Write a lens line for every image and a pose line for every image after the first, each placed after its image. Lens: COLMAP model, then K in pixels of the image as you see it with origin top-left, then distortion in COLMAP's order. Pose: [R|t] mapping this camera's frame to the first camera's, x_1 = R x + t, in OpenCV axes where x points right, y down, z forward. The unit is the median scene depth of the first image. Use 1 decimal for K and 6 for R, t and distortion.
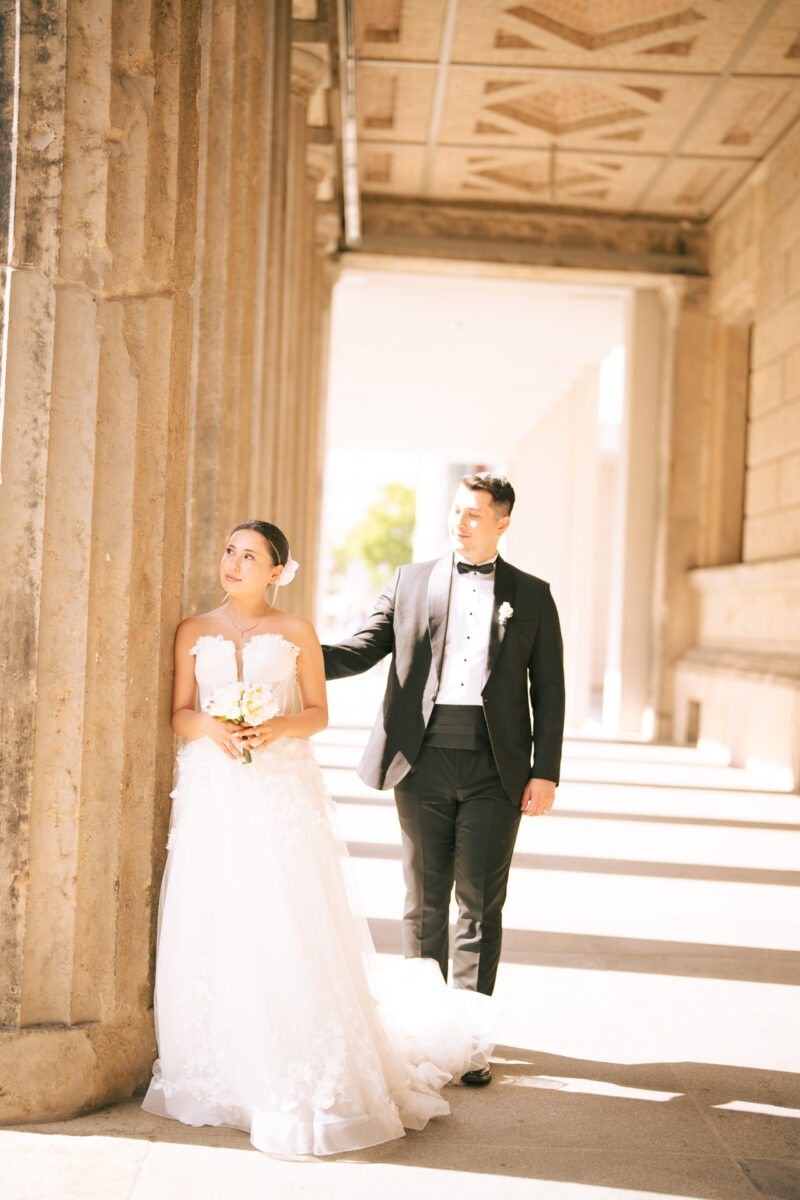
lens RADIAL K [[1635.6, 0, 394.8], [0, 1635.6, 609.6], [0, 0, 1]] dist [-0.172102, 1.085271]
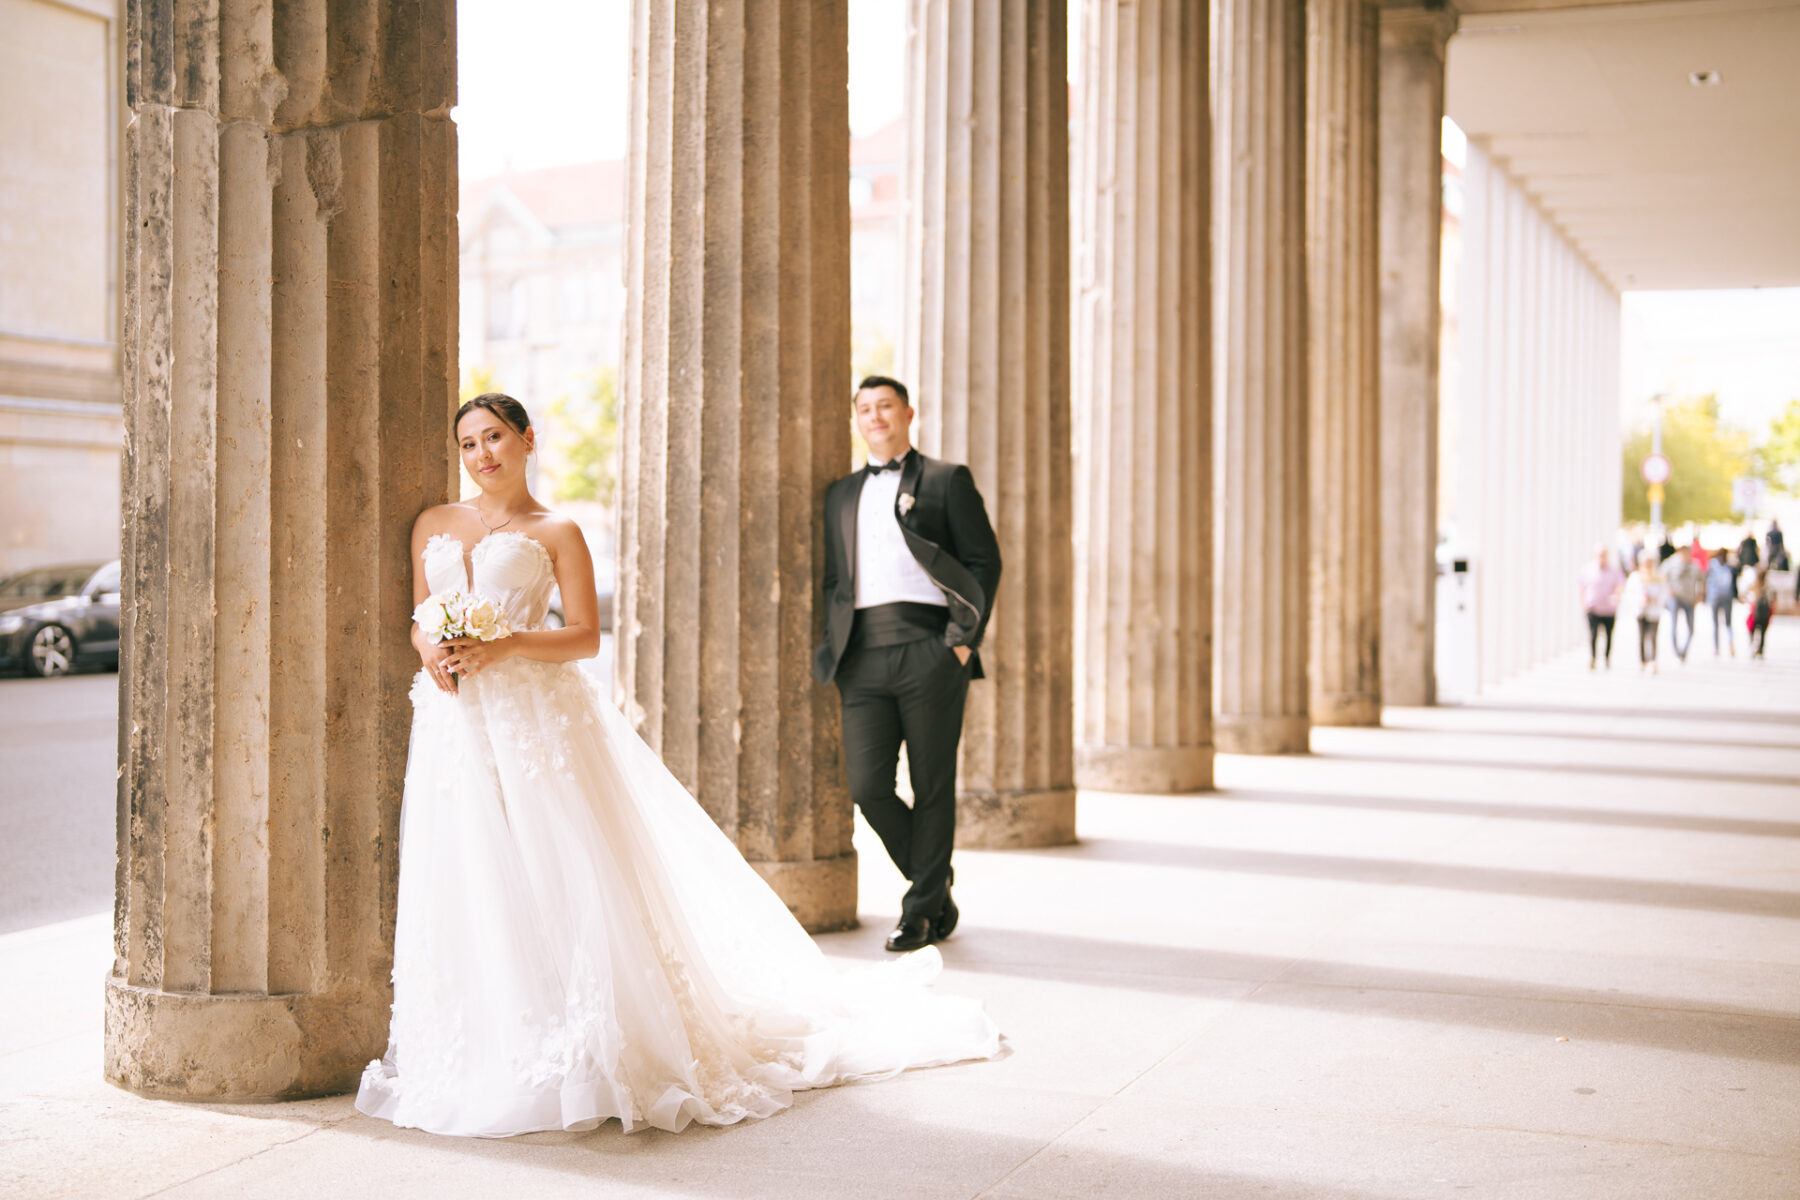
lens RADIAL K [[2453.0, 0, 899.3], [0, 2453.0, 620.4], [0, 0, 1]] dist [-0.159131, 0.984610]
pose [[0.923056, -0.025239, -0.383837, 0.587866], [0.034711, 0.999239, 0.017768, 0.047548], [0.383097, -0.029724, 0.923230, -0.045198]]
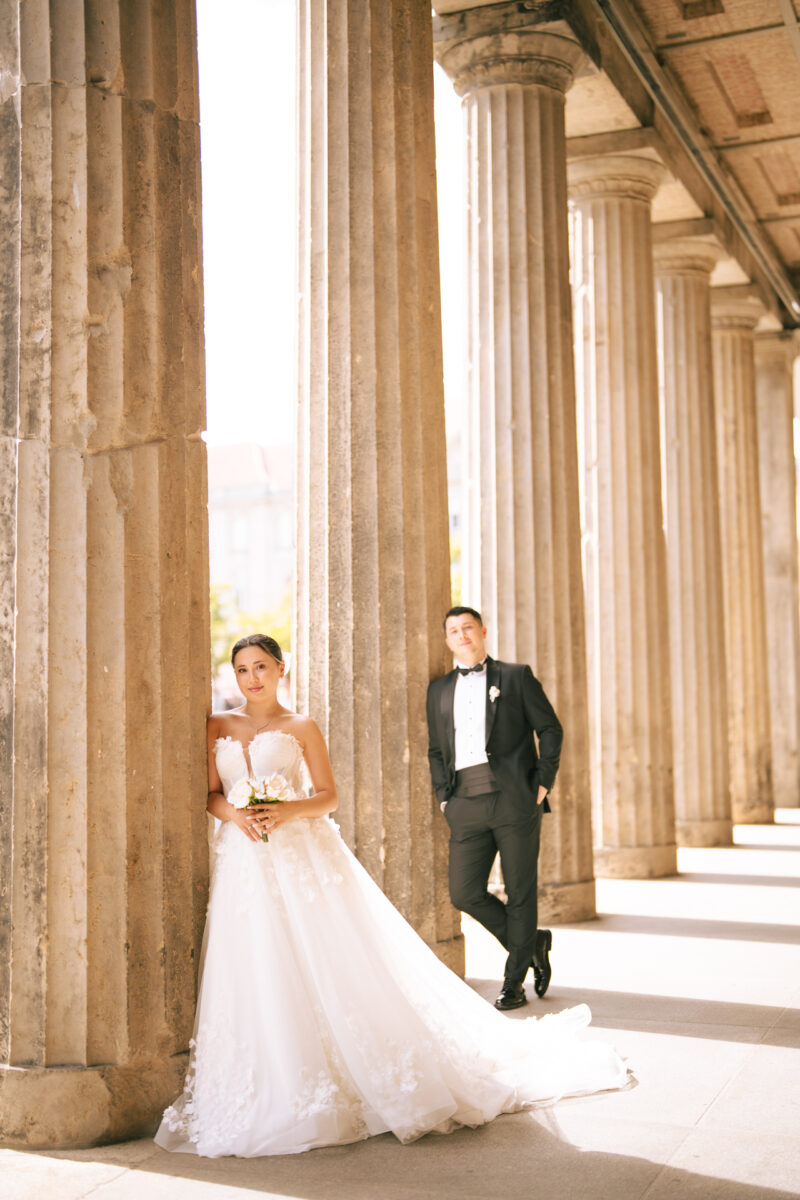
lens RADIAL K [[1635.3, 0, 400.0], [0, 1635.3, 600.0], [0, 0, 1]] dist [-0.159131, 0.984610]
pose [[0.921342, -0.081514, -0.380110, 0.477771], [0.058370, 0.995692, -0.072043, 0.015931], [0.384345, 0.044189, 0.922131, -0.018556]]
